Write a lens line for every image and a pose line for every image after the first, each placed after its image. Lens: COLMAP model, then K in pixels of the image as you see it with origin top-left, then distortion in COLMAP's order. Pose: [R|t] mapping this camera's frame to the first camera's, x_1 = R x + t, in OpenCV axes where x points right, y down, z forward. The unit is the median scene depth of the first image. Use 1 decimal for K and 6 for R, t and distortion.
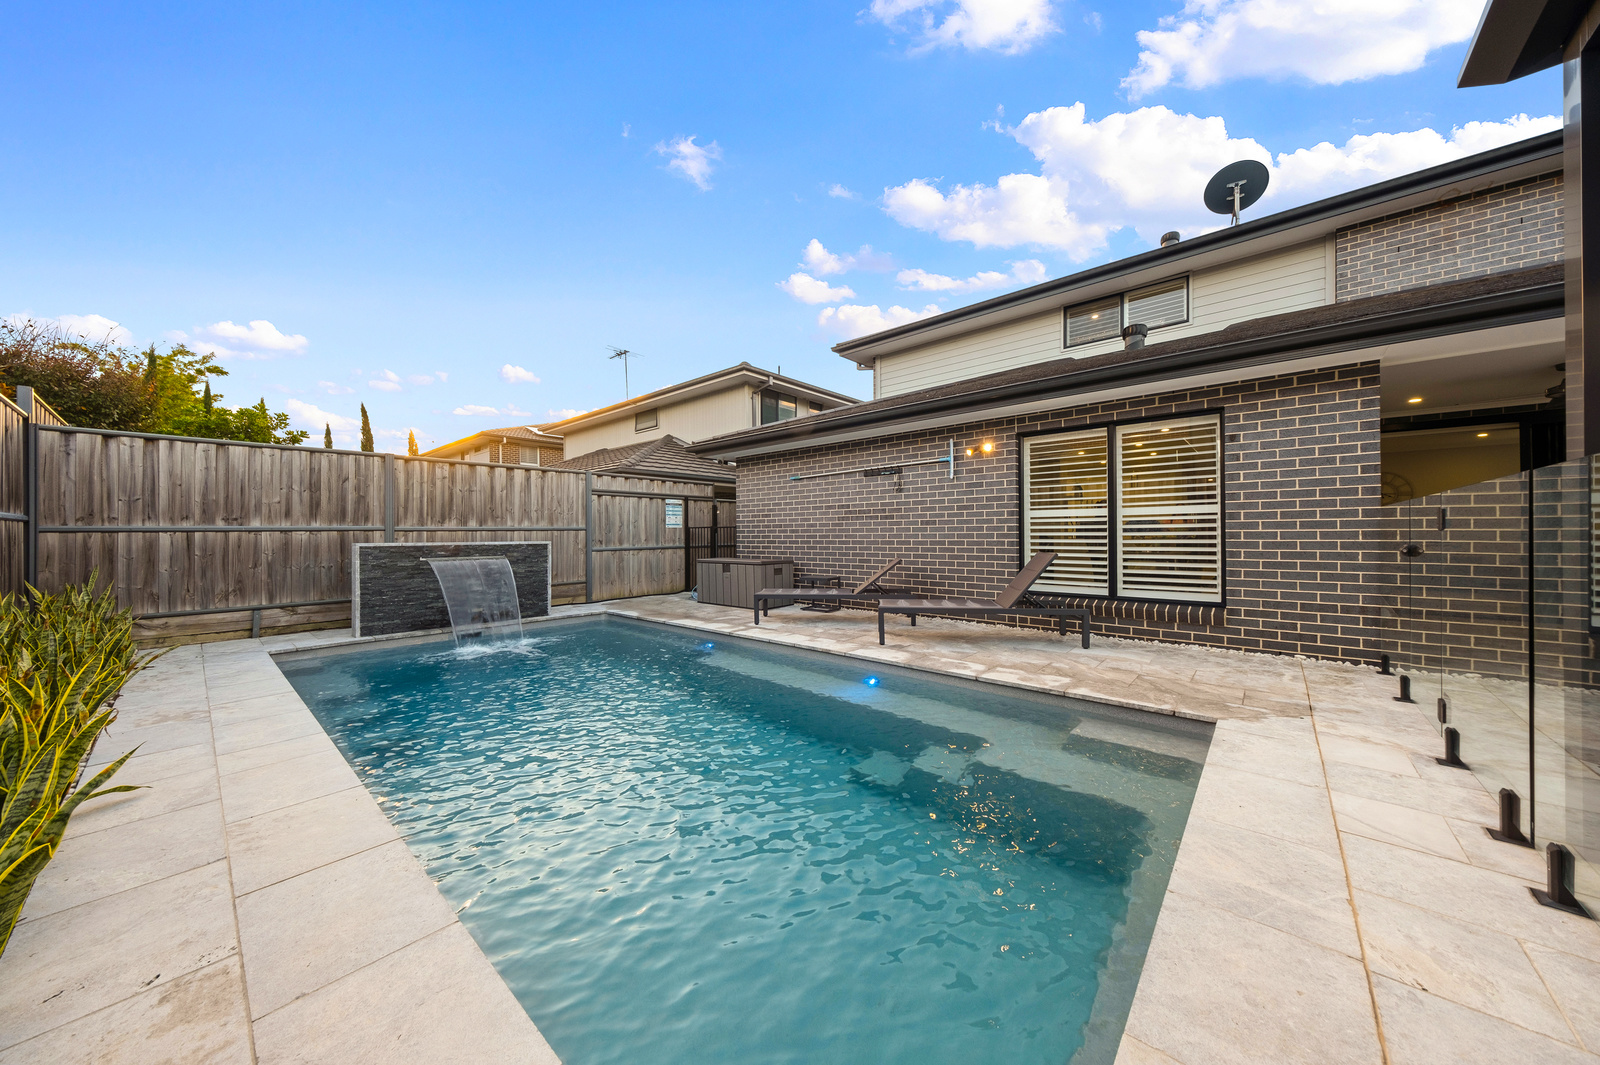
lens RADIAL K [[550.5, 0, 794.7], [0, 550.5, 531.8], [0, 0, 1]] dist [-0.003258, -0.000075]
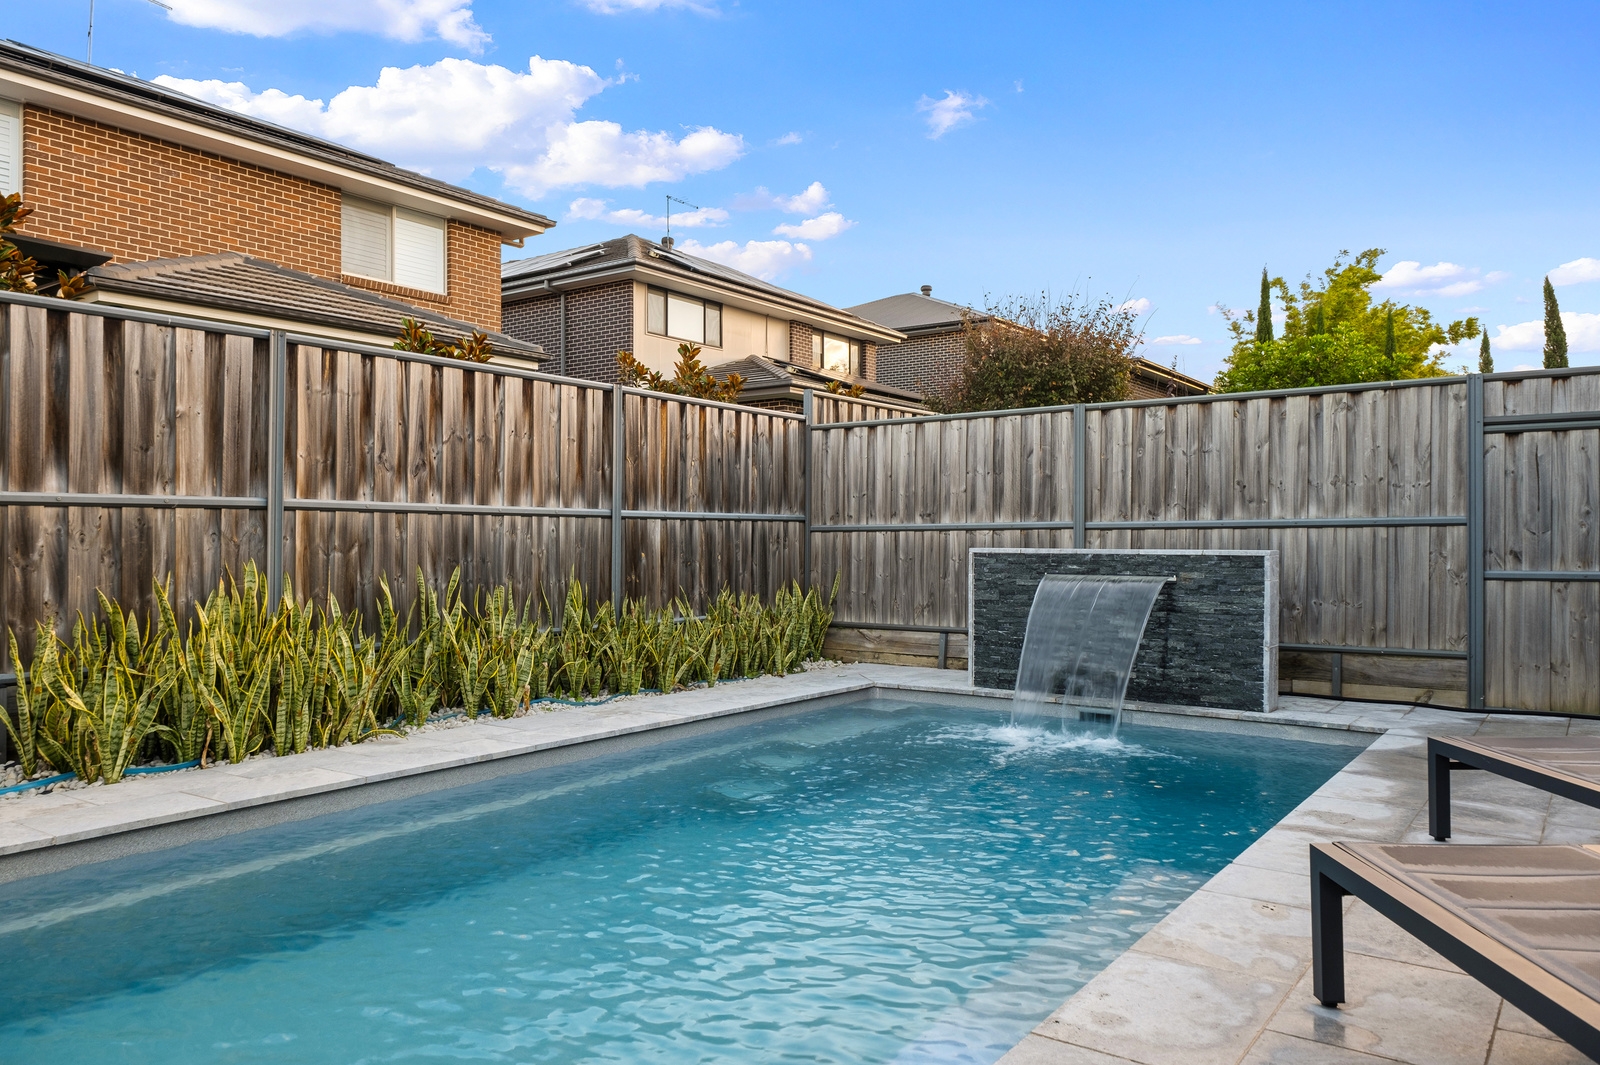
lens RADIAL K [[1112.9, 0, 797.3], [0, 1112.9, 534.3], [0, 0, 1]] dist [0.007840, 0.003038]
pose [[0.084406, 0.003412, -0.996426, 0.492697], [0.004545, 0.999982, 0.003809, -0.001896], [0.996421, -0.004850, 0.084389, 0.591373]]
